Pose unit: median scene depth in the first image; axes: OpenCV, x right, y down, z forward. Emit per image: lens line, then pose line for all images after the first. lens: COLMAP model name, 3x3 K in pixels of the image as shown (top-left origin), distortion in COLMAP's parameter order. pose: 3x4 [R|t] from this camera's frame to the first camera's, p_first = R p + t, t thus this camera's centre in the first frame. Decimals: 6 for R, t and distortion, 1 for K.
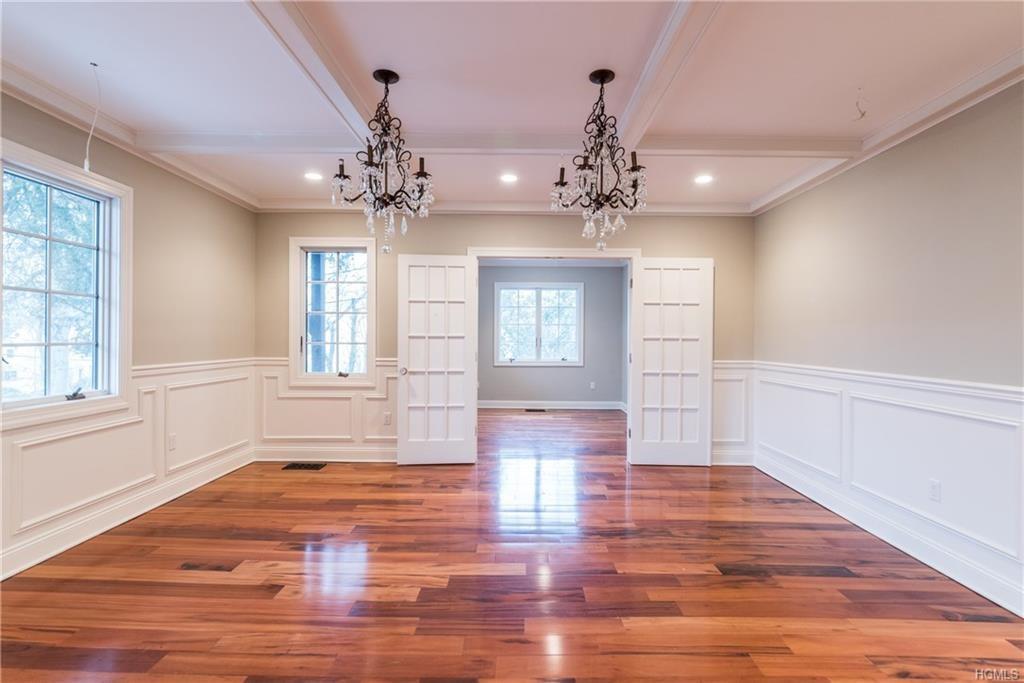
lens RADIAL K [[479.7, 0, 511.4], [0, 479.7, 346.0], [0, 0, 1]] dist [-0.001188, -0.000241]
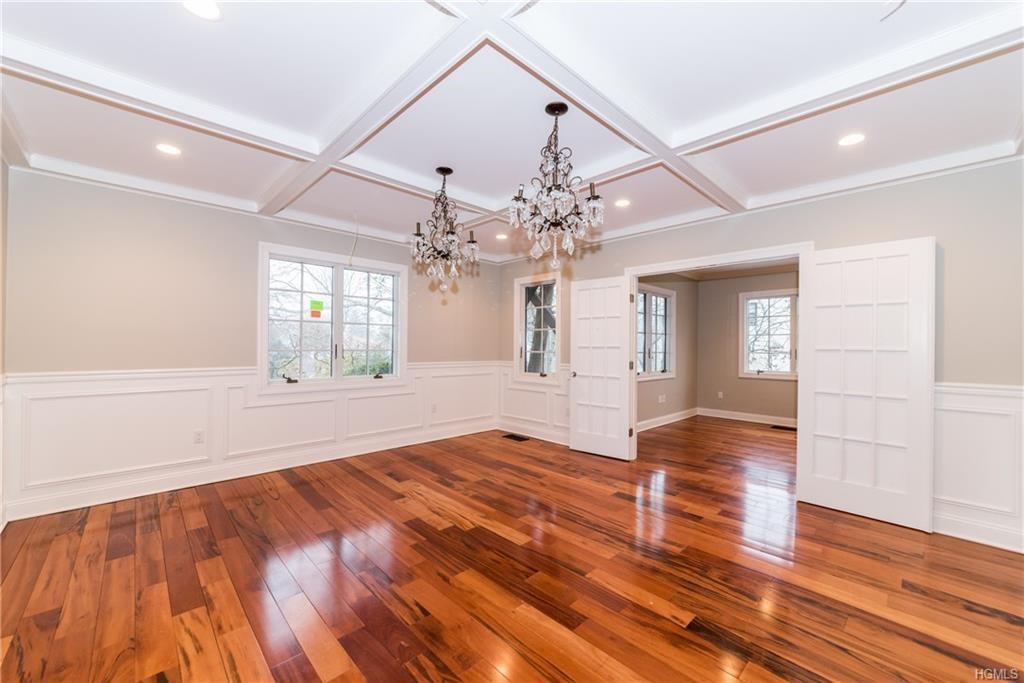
lens RADIAL K [[397.8, 0, 509.8], [0, 397.8, 344.8], [0, 0, 1]] dist [-0.002226, -0.000229]
pose [[0.699231, -0.002002, -0.714893, 0.541287], [-0.017969, 0.999631, -0.020375, -0.000409], [0.714670, 0.027092, 0.698937, 0.207453]]
